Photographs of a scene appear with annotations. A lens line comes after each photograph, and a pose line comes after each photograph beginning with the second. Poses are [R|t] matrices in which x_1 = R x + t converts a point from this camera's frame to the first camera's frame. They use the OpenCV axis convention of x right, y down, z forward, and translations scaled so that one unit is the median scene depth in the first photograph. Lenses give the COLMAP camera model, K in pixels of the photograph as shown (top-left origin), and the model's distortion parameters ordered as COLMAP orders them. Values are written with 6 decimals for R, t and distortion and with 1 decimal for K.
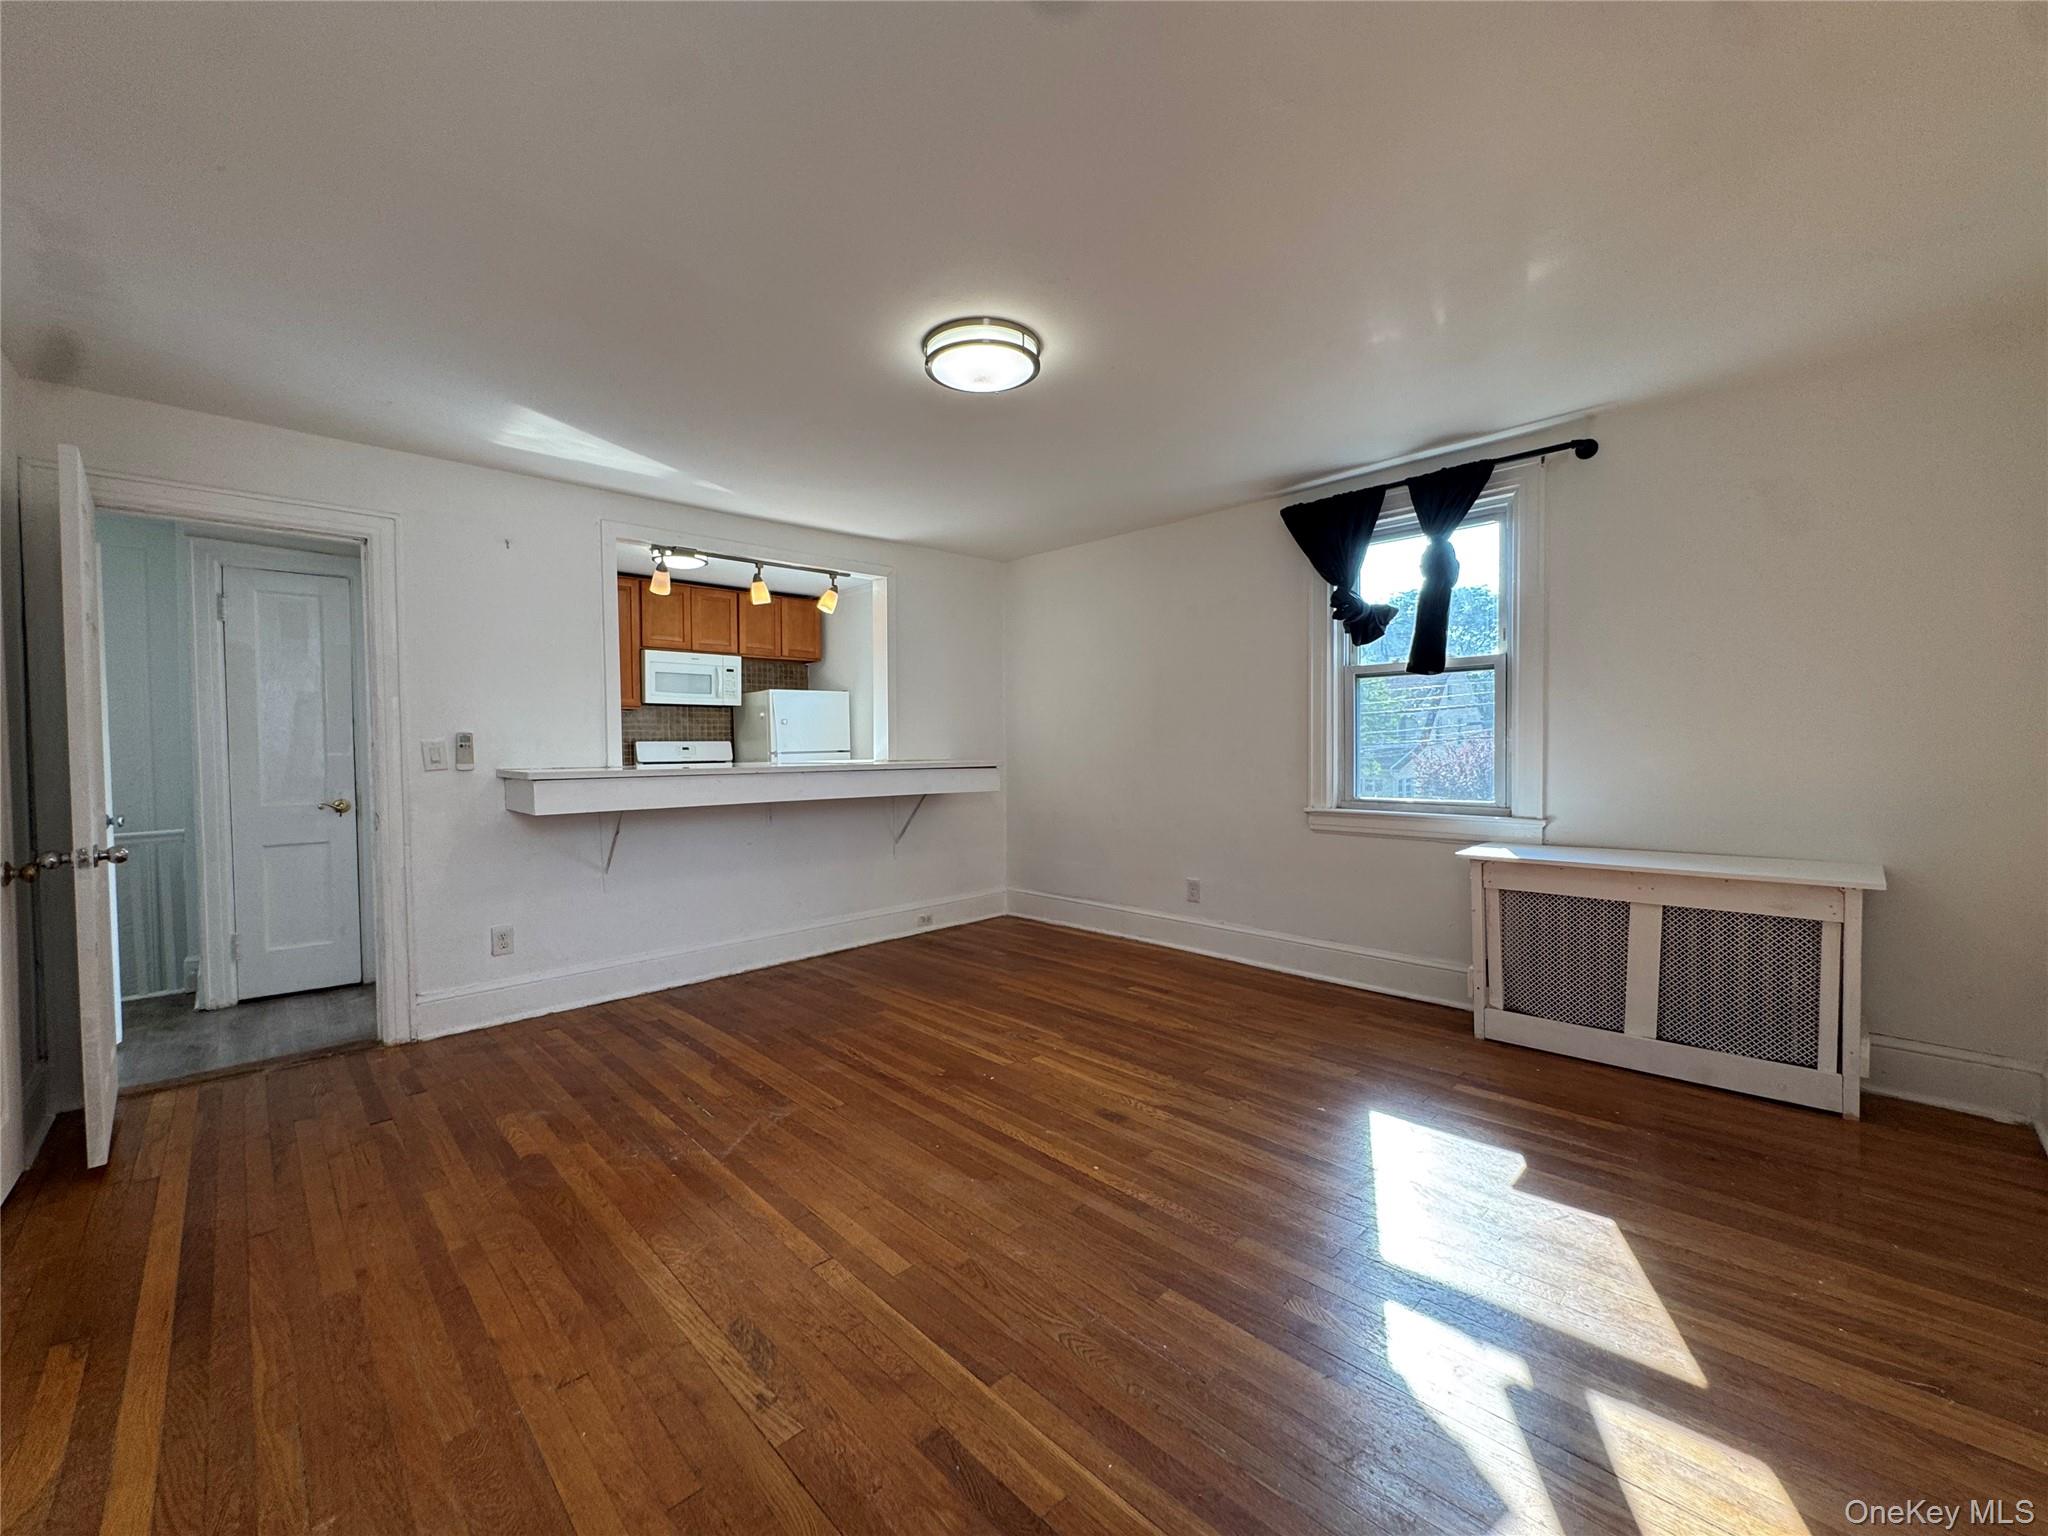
lens RADIAL K [[826.9, 0, 1024.0], [0, 826.9, 768.0], [0, 0, 1]] dist [-0.004318, 0.000880]
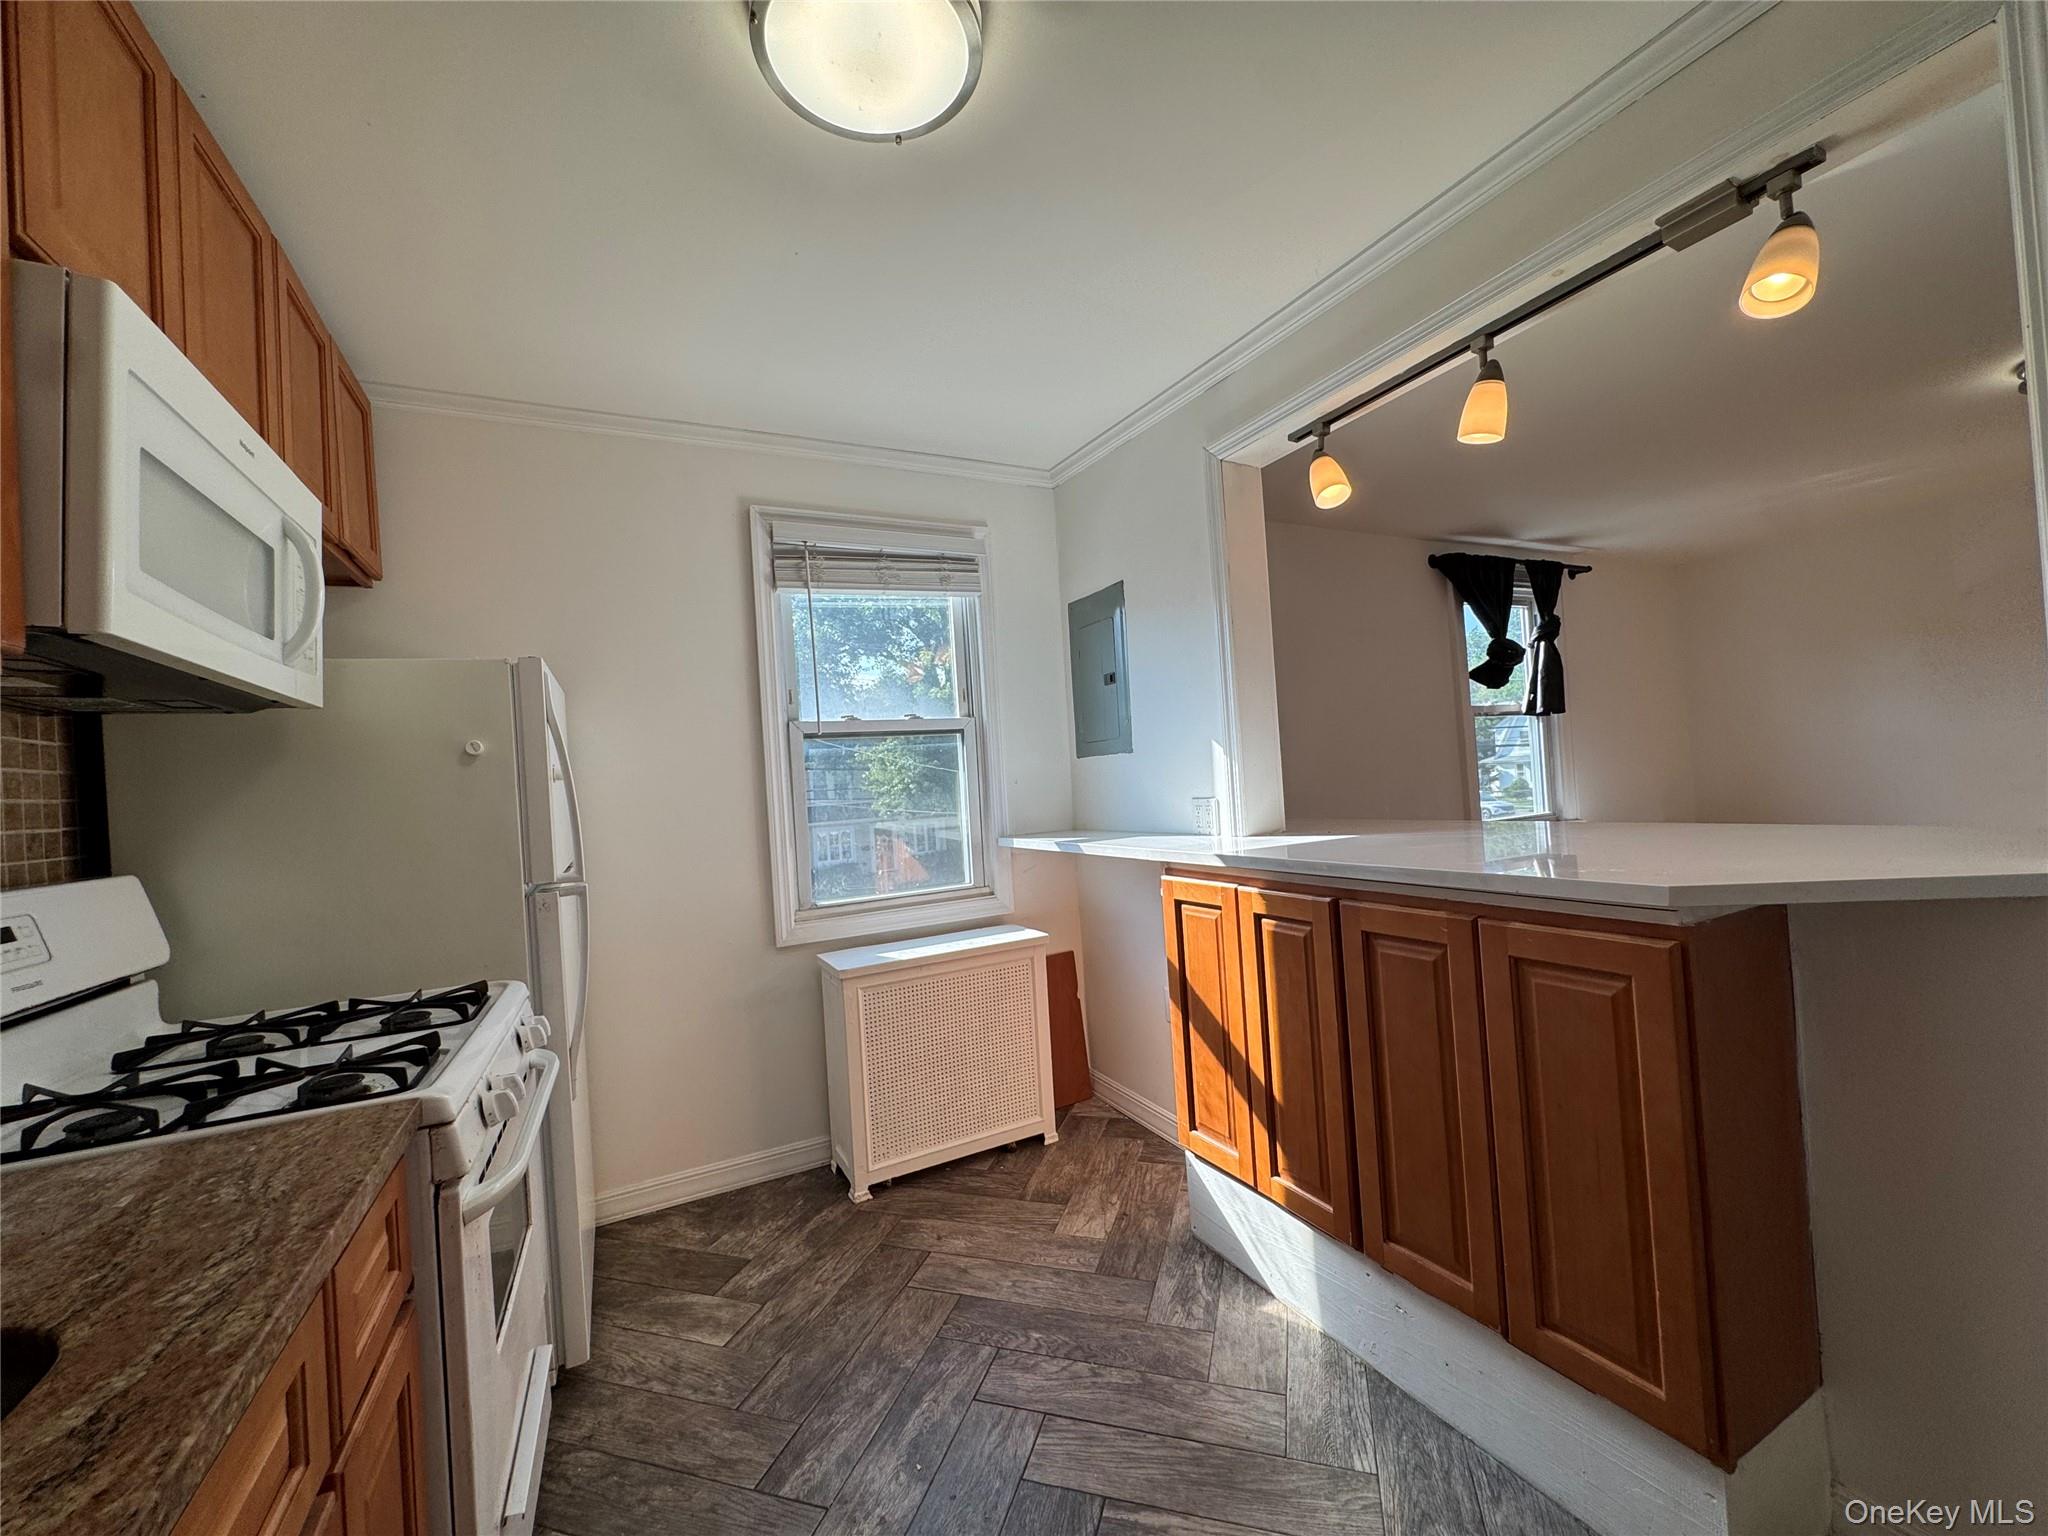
lens RADIAL K [[824.2, 0, 1022.9], [0, 824.2, 767.7], [0, 0, 1]] dist [-0.003129, 0.000246]
pose [[0.289711, 0.006832, 0.957090, -1.028859], [0.087805, 0.995568, -0.033685, -0.063187], [-0.953078, 0.093797, 0.287827, 1.497801]]
